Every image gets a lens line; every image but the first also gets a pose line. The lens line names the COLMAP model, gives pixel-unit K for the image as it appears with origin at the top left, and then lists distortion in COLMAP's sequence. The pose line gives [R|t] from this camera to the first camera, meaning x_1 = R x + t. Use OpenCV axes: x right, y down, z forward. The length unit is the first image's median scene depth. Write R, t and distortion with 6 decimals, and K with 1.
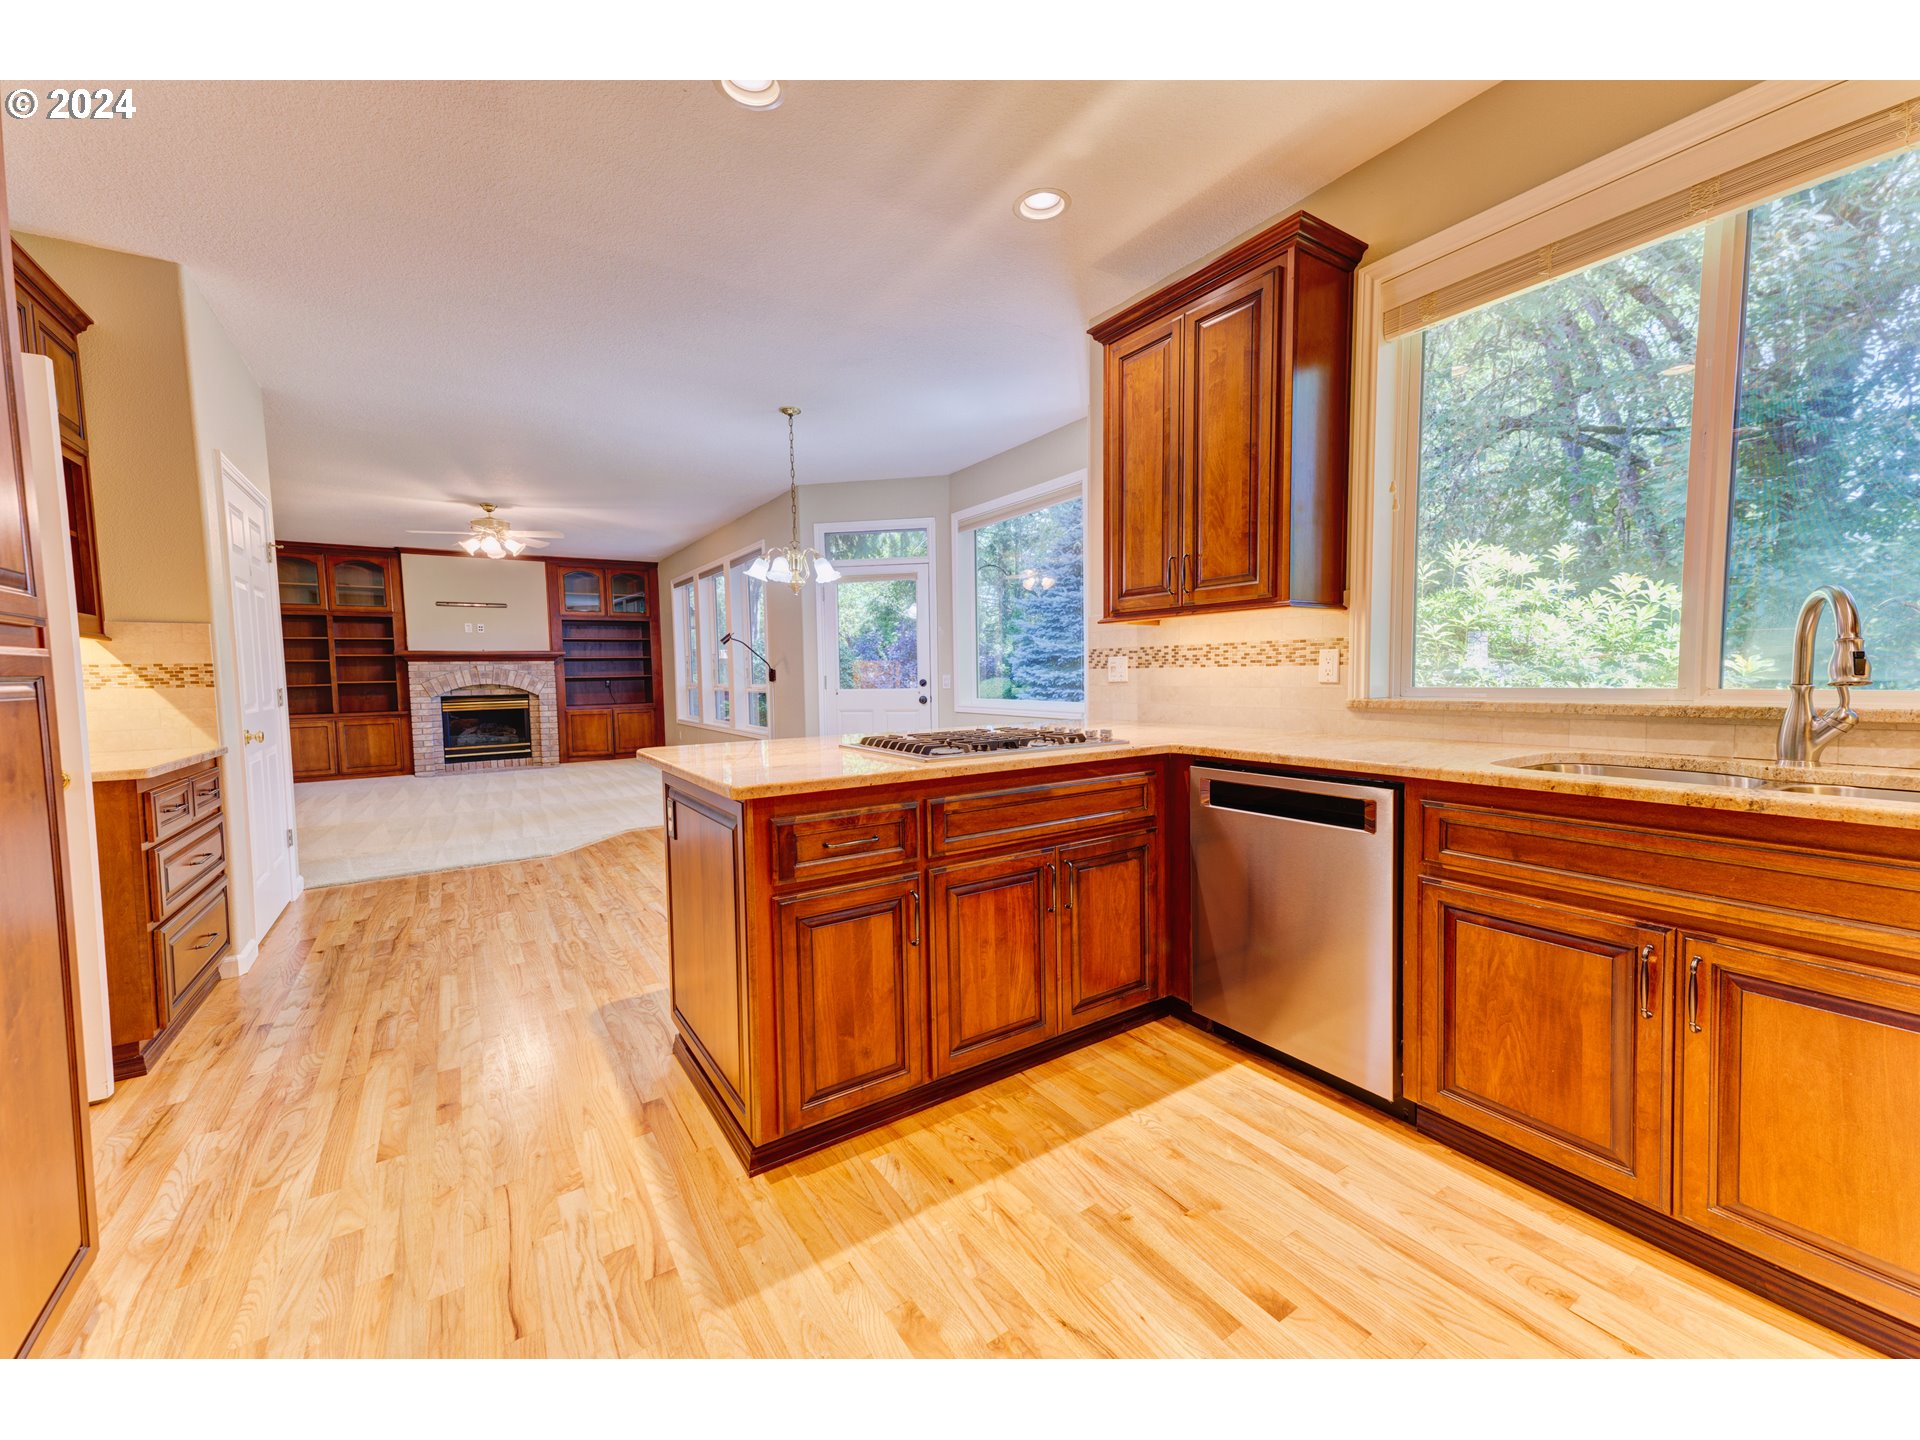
lens RADIAL K [[764.8, 0, 954.4], [0, 764.8, 718.7], [0, 0, 1]] dist [0.039008, -0.003116]
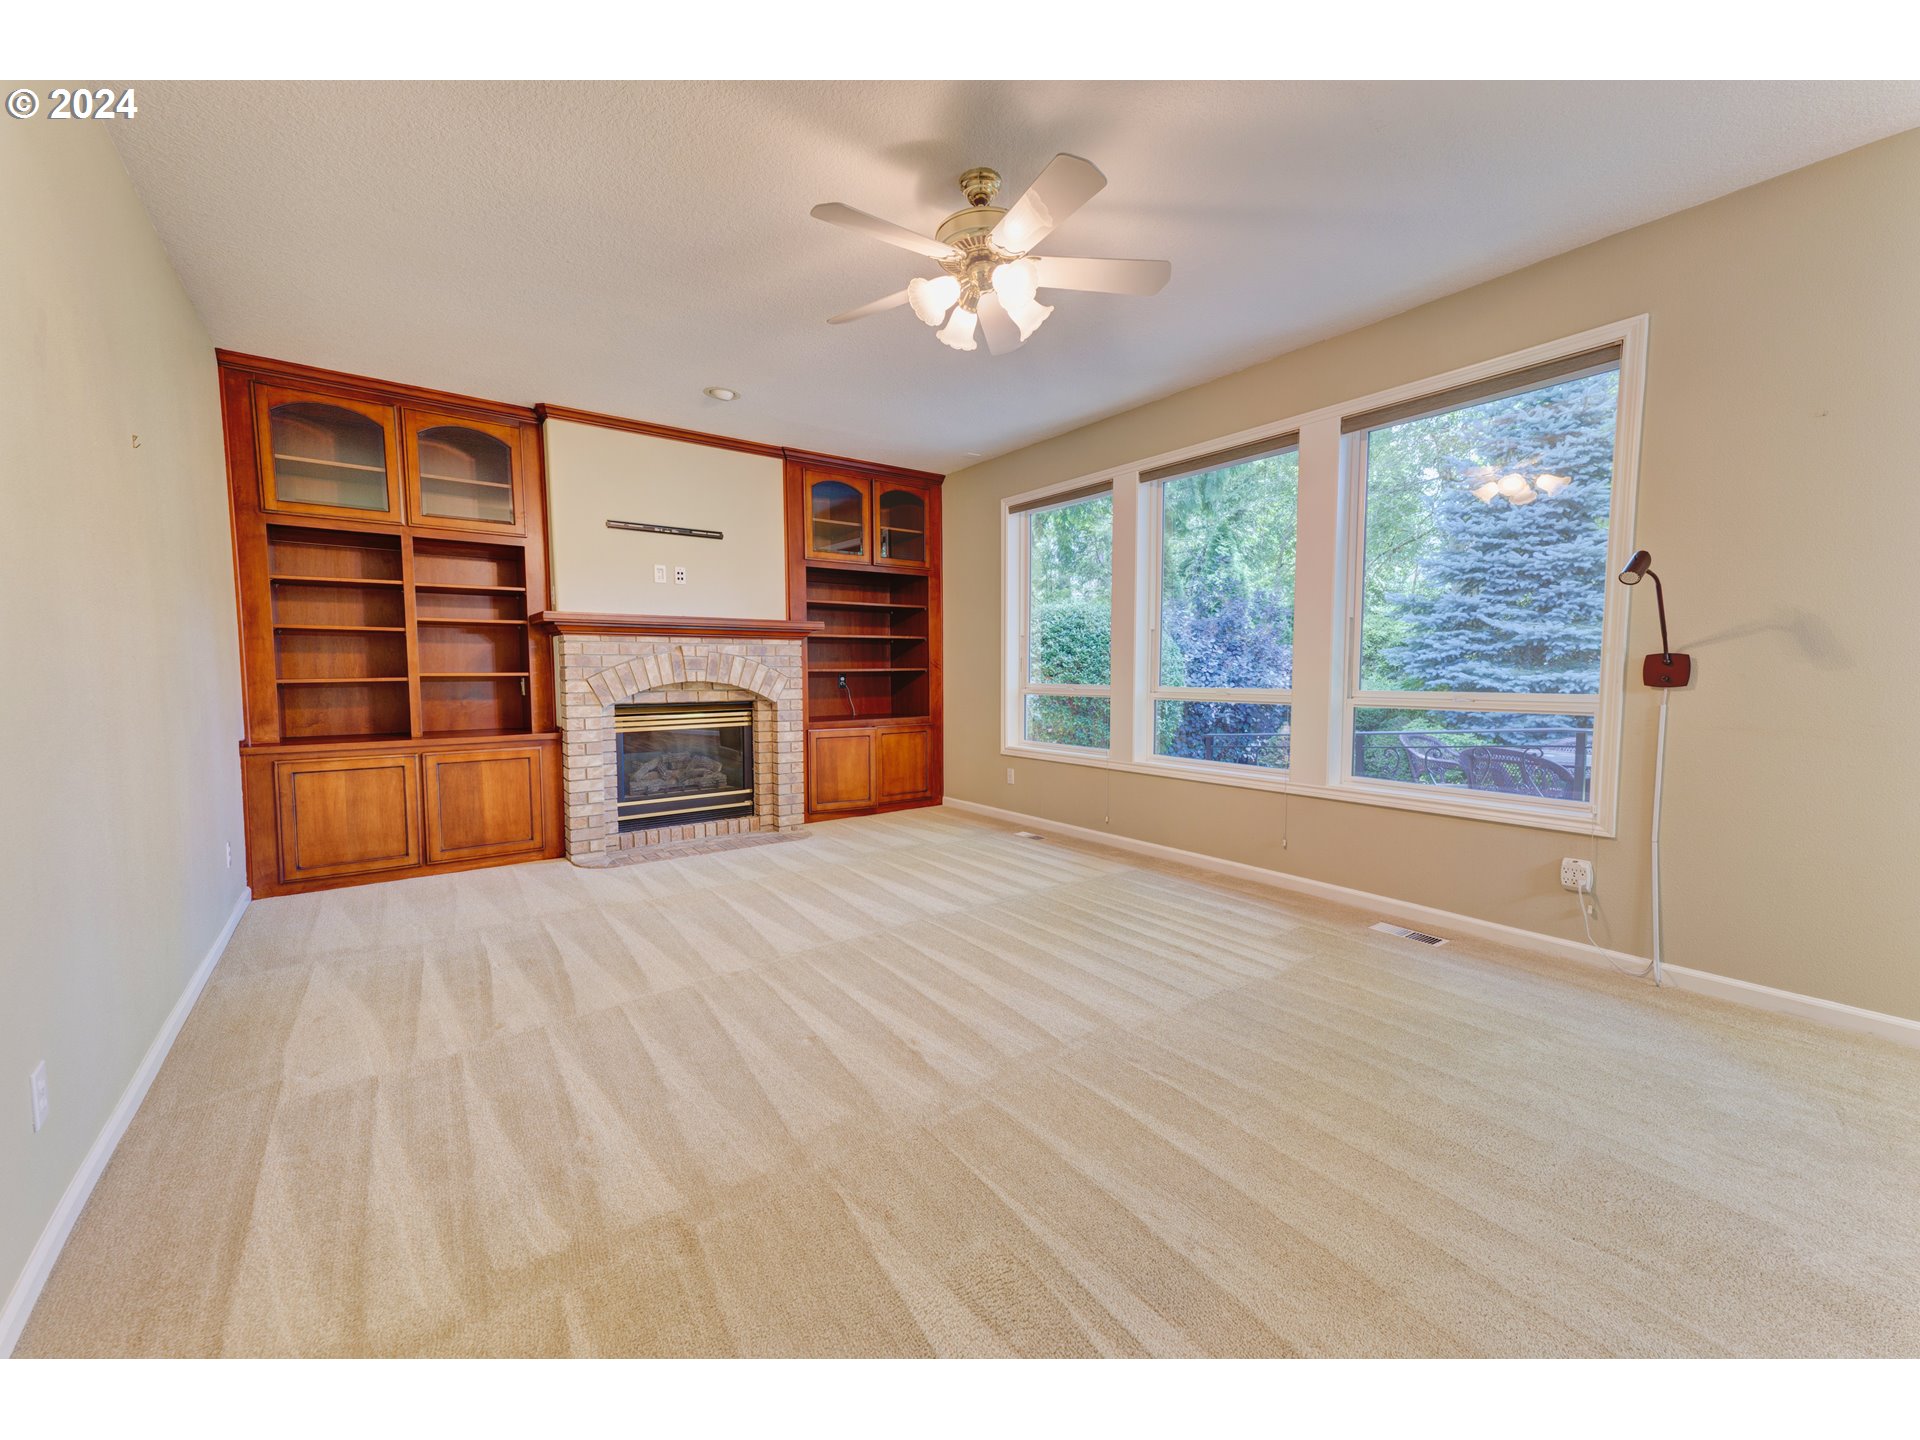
lens RADIAL K [[764.8, 0, 954.4], [0, 764.8, 718.7], [0, 0, 1]] dist [0.039008, -0.003116]
pose [[0.998186, 0.011018, 0.059188, -0.495055], [-0.011127, 0.999937, 0.001513, -0.023645], [-0.059168, -0.002169, 0.998246, 0.505818]]
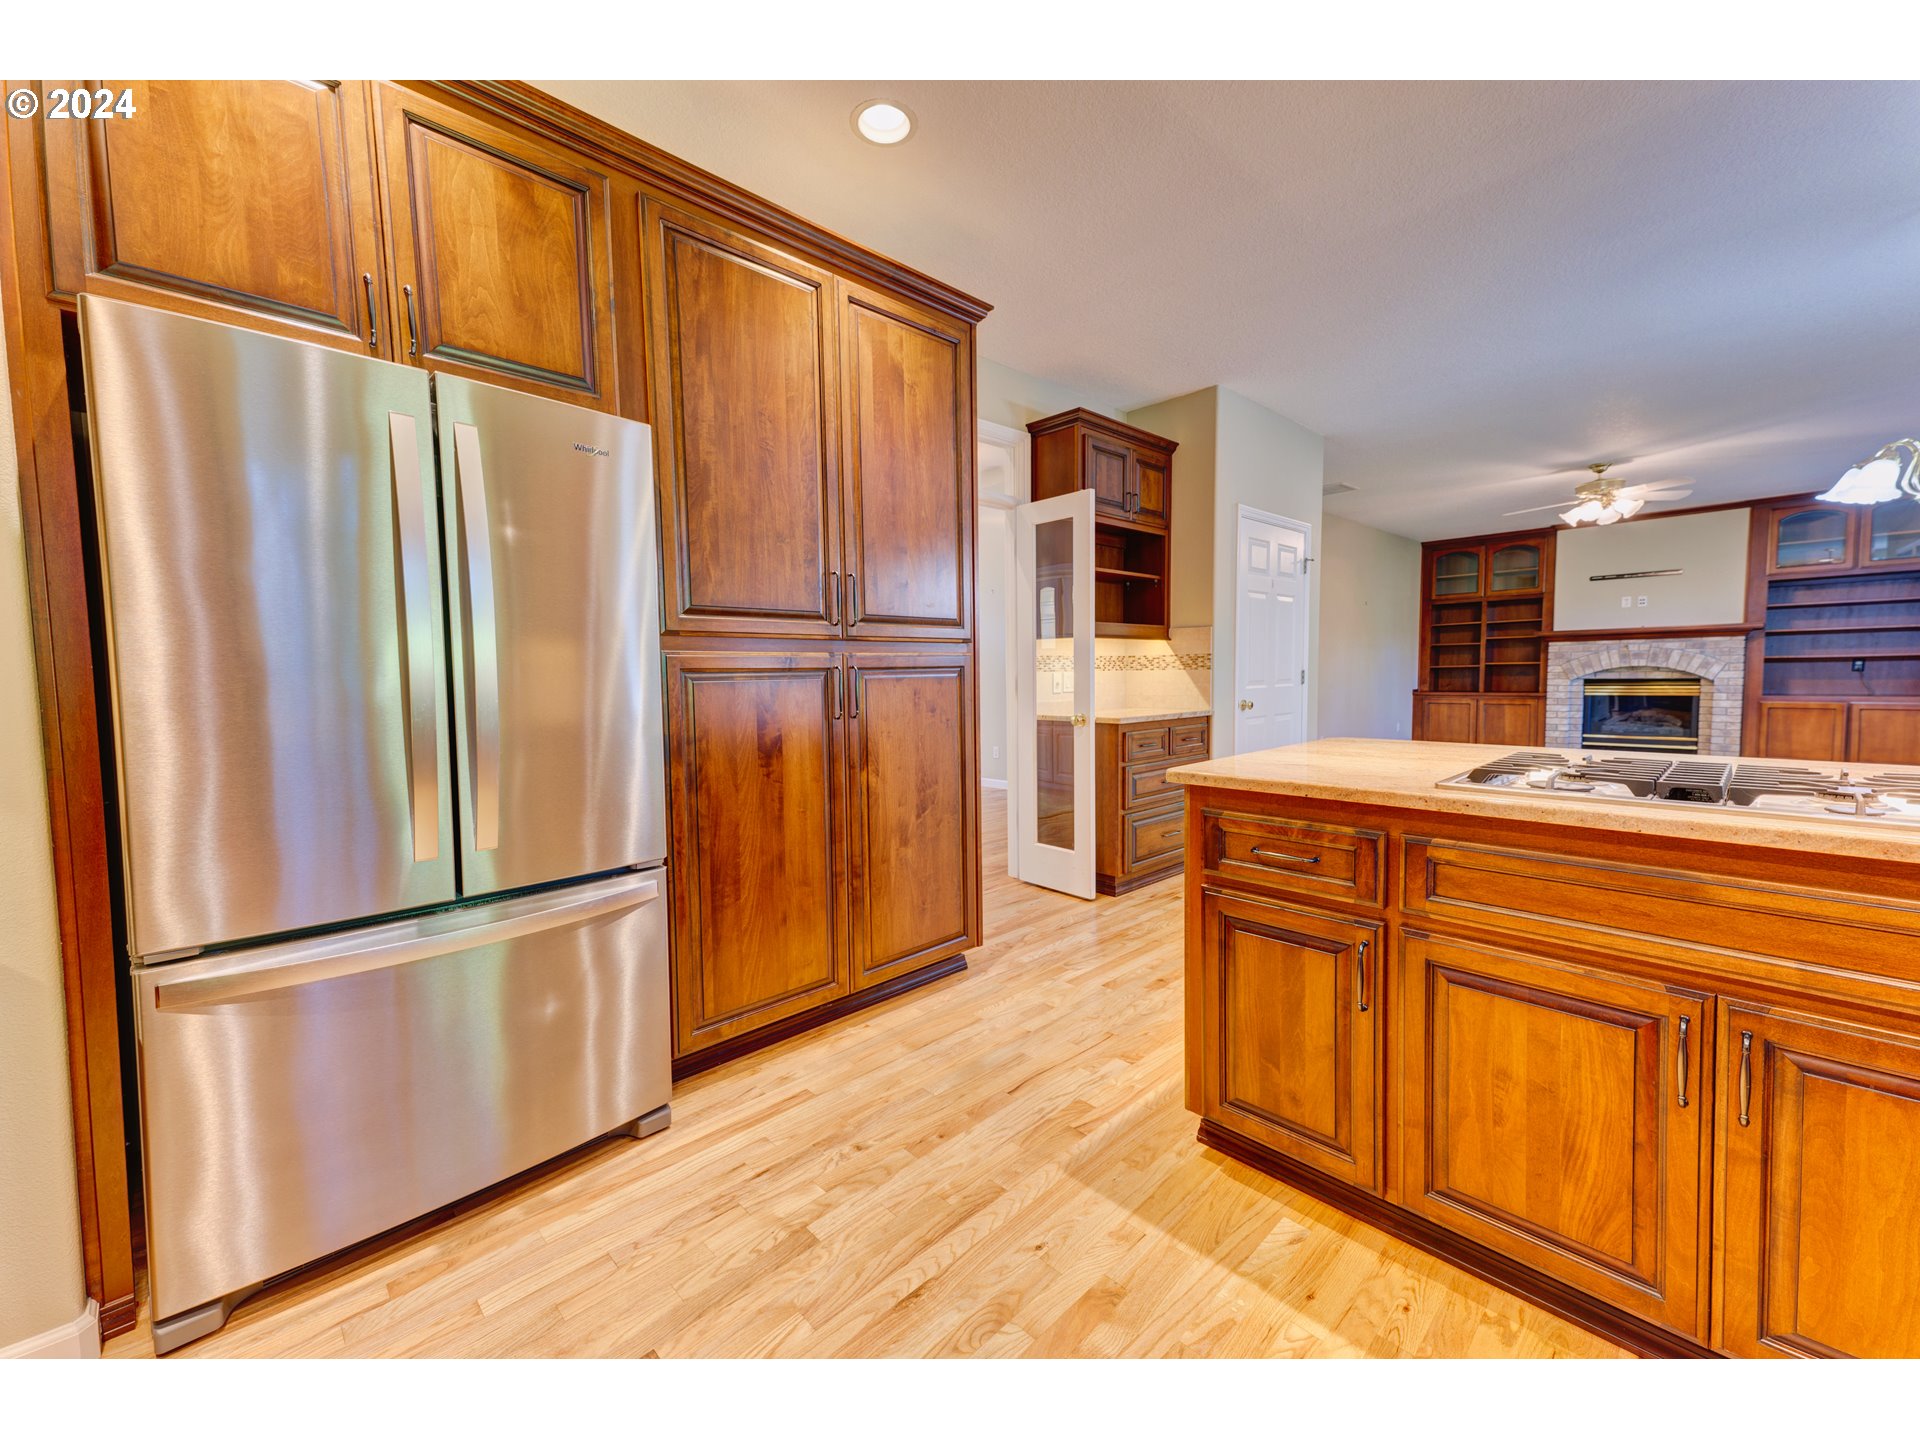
lens RADIAL K [[764.8, 0, 954.4], [0, 764.8, 718.7], [0, 0, 1]] dist [0.039008, -0.003116]
pose [[0.182690, 0.077684, -0.980097, 0.134659], [-0.050944, 0.996282, 0.069471, -0.008179], [0.981850, 0.037238, 0.185968, 0.091243]]
